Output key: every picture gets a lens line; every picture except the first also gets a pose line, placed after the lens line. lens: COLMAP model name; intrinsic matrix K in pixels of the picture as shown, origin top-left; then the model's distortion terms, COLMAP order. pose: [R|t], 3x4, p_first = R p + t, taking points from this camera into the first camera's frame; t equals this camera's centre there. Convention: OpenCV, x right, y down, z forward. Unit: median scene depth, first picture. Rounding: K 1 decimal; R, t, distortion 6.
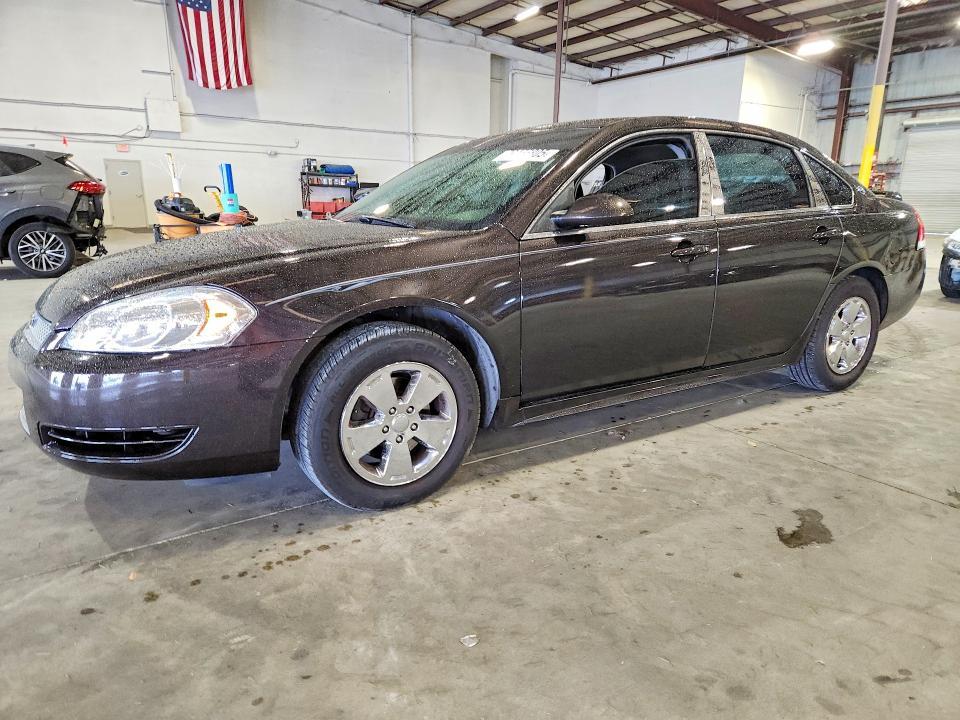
lens RADIAL K [[637.2, 0, 480.0], [0, 637.2, 360.0], [0, 0, 1]] dist [0.062699, -0.046206]
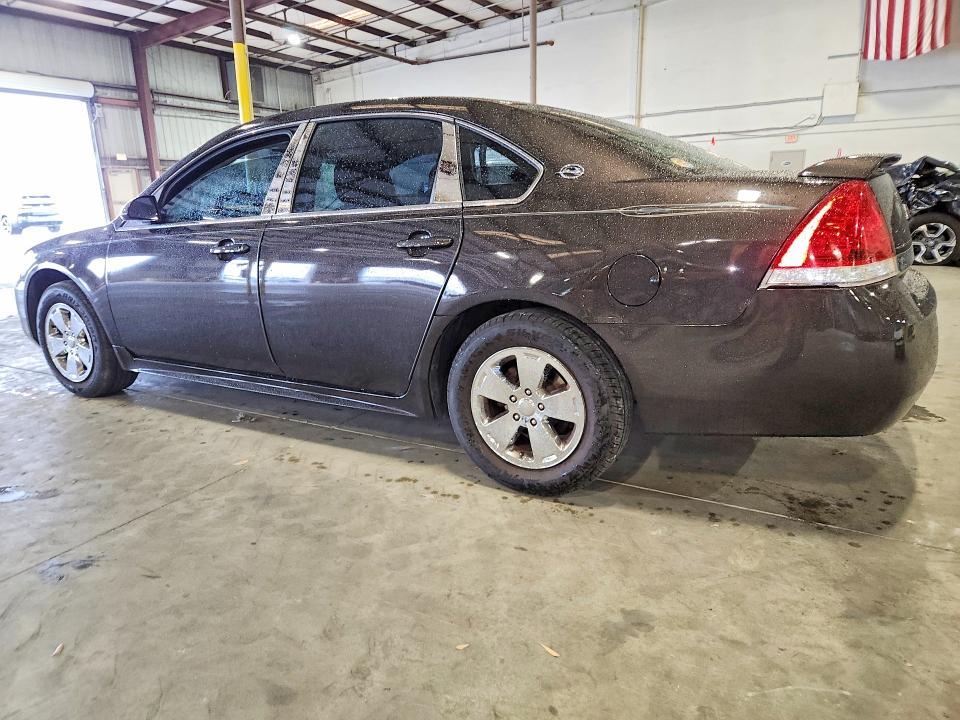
lens RADIAL K [[637.2, 0, 480.0], [0, 637.2, 360.0], [0, 0, 1]] dist [0.062699, -0.046206]
pose [[0.458286, 0.196020, -0.866920, 1.210638], [-0.180811, 0.975542, 0.124997, -0.169712], [0.870219, 0.099464, 0.482520, 0.759915]]
